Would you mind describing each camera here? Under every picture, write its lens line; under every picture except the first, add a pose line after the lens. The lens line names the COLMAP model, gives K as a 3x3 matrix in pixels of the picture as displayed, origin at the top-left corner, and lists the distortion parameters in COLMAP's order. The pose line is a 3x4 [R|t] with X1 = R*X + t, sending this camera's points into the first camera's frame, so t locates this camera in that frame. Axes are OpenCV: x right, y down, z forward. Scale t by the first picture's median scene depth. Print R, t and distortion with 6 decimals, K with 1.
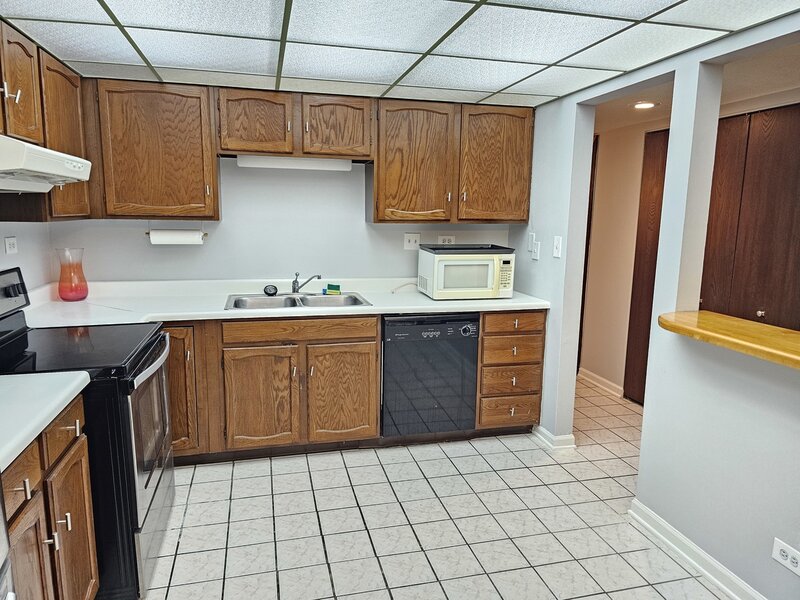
lens RADIAL K [[536.9, 0, 397.6], [0, 536.9, 300.9], [0, 0, 1]] dist [0.068978, -0.073341]
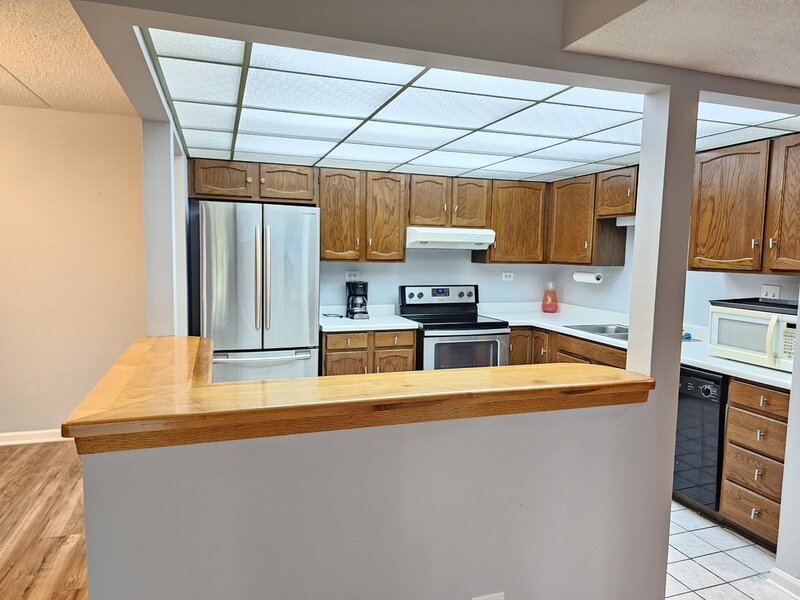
lens RADIAL K [[538.0, 0, 401.3], [0, 538.0, 298.9], [0, 0, 1]] dist [0.076075, -0.083180]
pose [[0.077863, 0.075019, -0.994138, 0.996494], [-0.180643, 0.981721, 0.059934, -0.058779], [0.980462, 0.174917, 0.089991, 0.398790]]
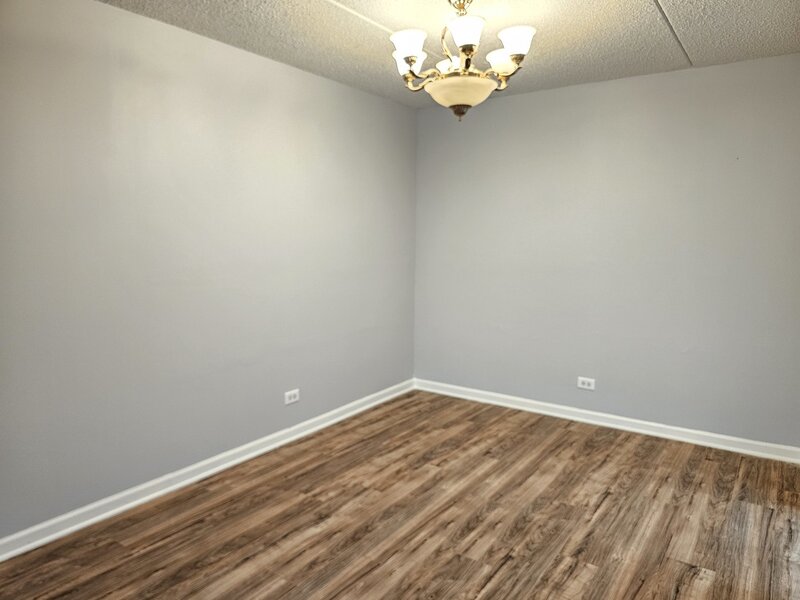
lens RADIAL K [[552.3, 0, 400.0], [0, 552.3, 300.0], [0, 0, 1]] dist [0.000092, -0.003994]
pose [[-0.750482, 0.057515, -0.658383, 0.873693], [-0.129063, 0.964271, 0.231354, 0.001464], [0.648166, 0.258600, -0.716245, 0.198468]]
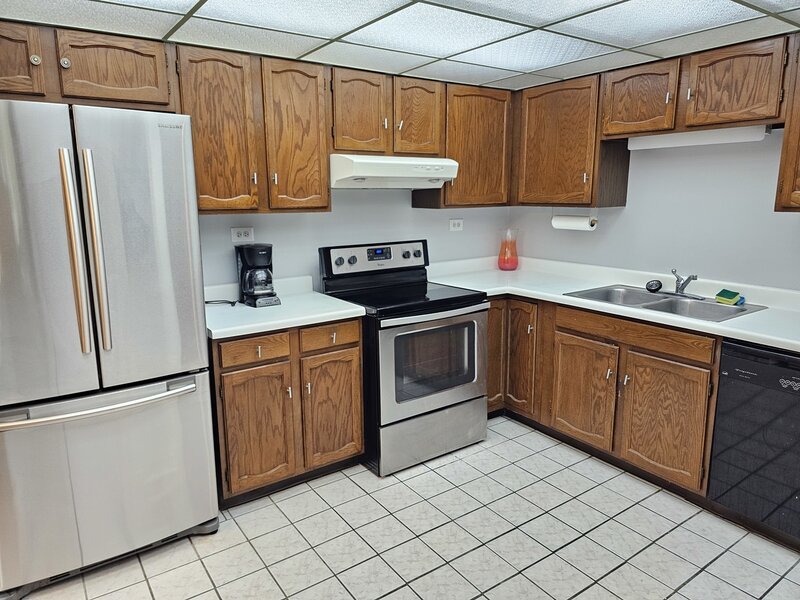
lens RADIAL K [[538.3, 0, 397.6], [0, 538.3, 297.1], [0, 0, 1]] dist [0.060122, -0.071364]
pose [[0.350774, 0.162230, -0.922301, 0.481797], [-0.141411, 0.982763, 0.119082, -0.052346], [0.925721, 0.088652, 0.367669, 0.302031]]
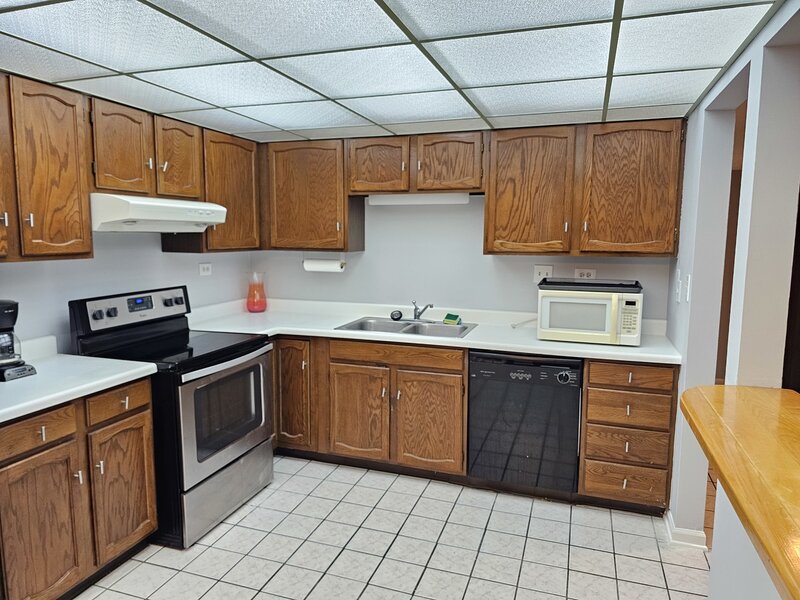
lens RADIAL K [[541.2, 0, 398.4], [0, 541.2, 297.1], [0, 0, 1]] dist [0.068245, -0.077131]
pose [[0.836252, 0.054828, -0.545597, 0.387753], [-0.083905, 0.996066, -0.028508, -0.027962], [0.541887, 0.069618, 0.837563, 0.095657]]
